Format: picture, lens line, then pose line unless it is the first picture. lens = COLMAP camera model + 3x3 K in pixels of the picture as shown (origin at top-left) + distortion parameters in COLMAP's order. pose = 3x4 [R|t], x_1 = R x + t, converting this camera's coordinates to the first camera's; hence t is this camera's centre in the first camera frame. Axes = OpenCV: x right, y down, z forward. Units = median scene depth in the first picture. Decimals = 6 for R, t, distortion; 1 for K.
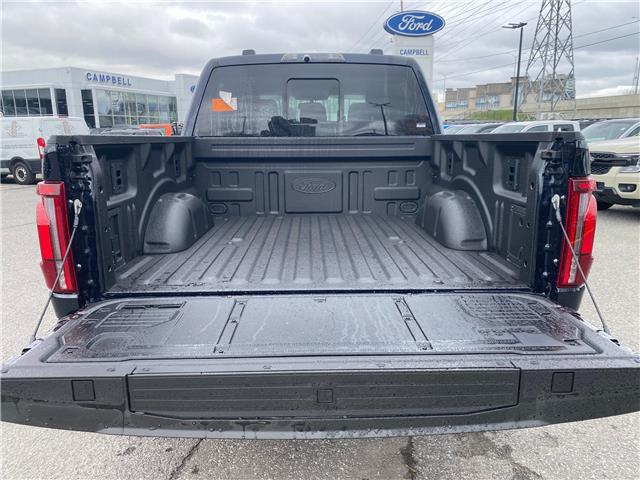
lens RADIAL K [[483.6, 0, 315.1], [0, 483.6, 241.3], [0, 0, 1]] dist [0.021633, -0.025145]
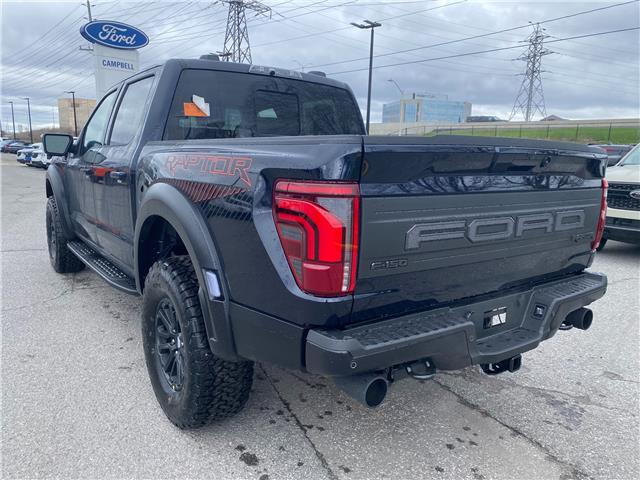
lens RADIAL K [[483.6, 0, 322.2], [0, 483.6, 237.8], [0, 0, 1]] dist [0.021633, -0.025145]
pose [[0.816664, -0.064466, 0.573502, -0.350741], [0.088695, 0.995956, -0.014348, 0.000186], [-0.570257, 0.062584, 0.819079, 0.070701]]
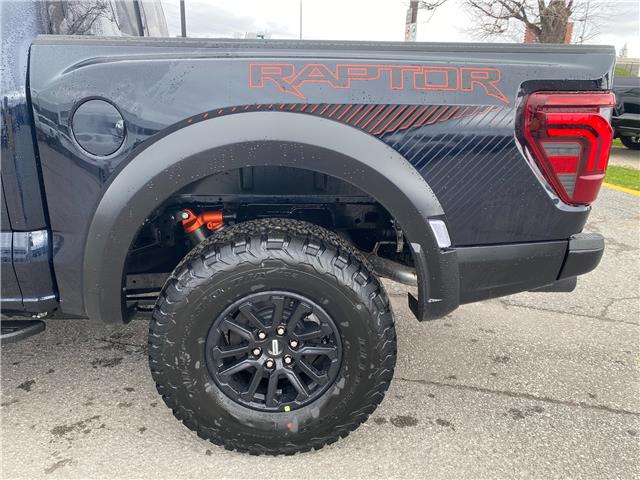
lens RADIAL K [[483.6, 0, 320.9], [0, 483.6, 240.3], [0, 0, 1]] dist [0.021633, -0.025145]
pose [[-0.030421, -0.283891, 0.958374, -0.496432], [0.198909, 0.937921, 0.284146, -0.074240], [-0.979546, 0.199273, 0.027936, 0.500937]]
